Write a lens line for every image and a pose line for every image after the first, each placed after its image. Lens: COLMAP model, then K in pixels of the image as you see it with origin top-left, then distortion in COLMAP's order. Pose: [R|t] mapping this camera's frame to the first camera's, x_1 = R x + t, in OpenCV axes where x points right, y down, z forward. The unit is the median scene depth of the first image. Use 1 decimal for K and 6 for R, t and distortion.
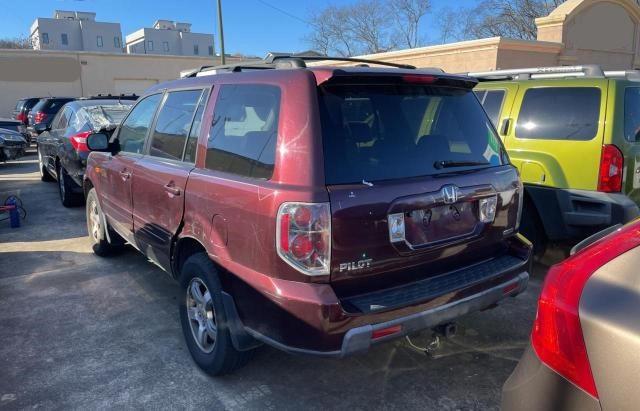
lens RADIAL K [[513.7, 0, 325.4], [0, 513.7, 206.4], [0, 0, 1]] dist [0.032011, -0.007366]
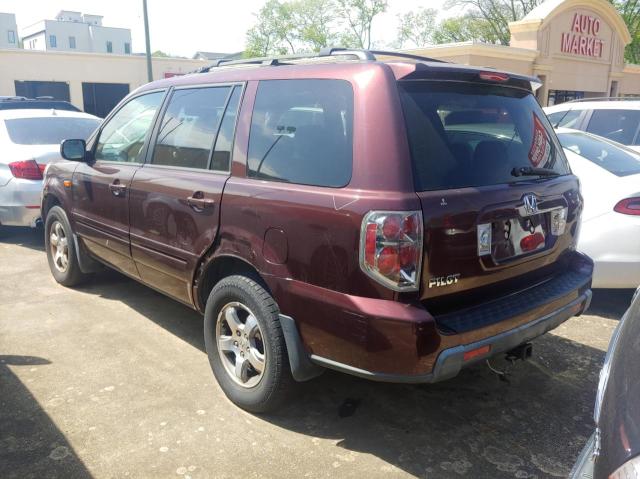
lens RADIAL K [[604.3, 0, 303.8], [0, 604.3, 252.8], [0, 0, 1]] dist [-0.006348, -0.011848]
pose [[0.995103, -0.008181, 0.098502, -0.234167], [0.005710, 0.999663, 0.025334, 0.029664], [-0.098676, -0.024647, 0.994814, -0.027991]]
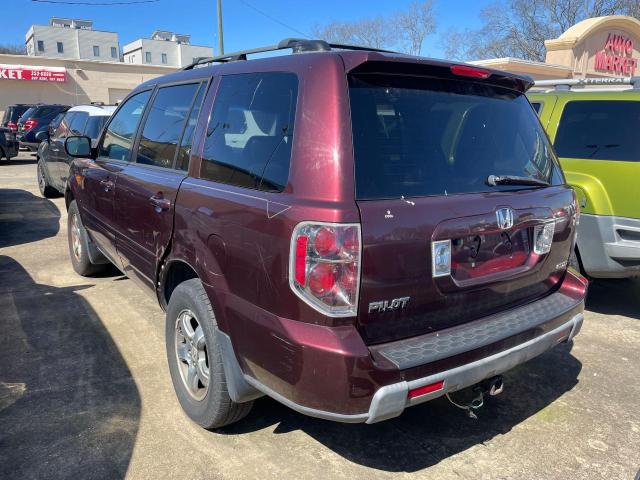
lens RADIAL K [[509.9, 0, 322.7], [0, 509.9, 239.9], [0, 0, 1]] dist [0.012071, -0.001671]
pose [[0.999524, 0.029857, 0.007812, -0.041493], [-0.030042, 0.999243, 0.024710, -0.000370], [-0.007069, -0.024933, 0.999664, 0.181034]]
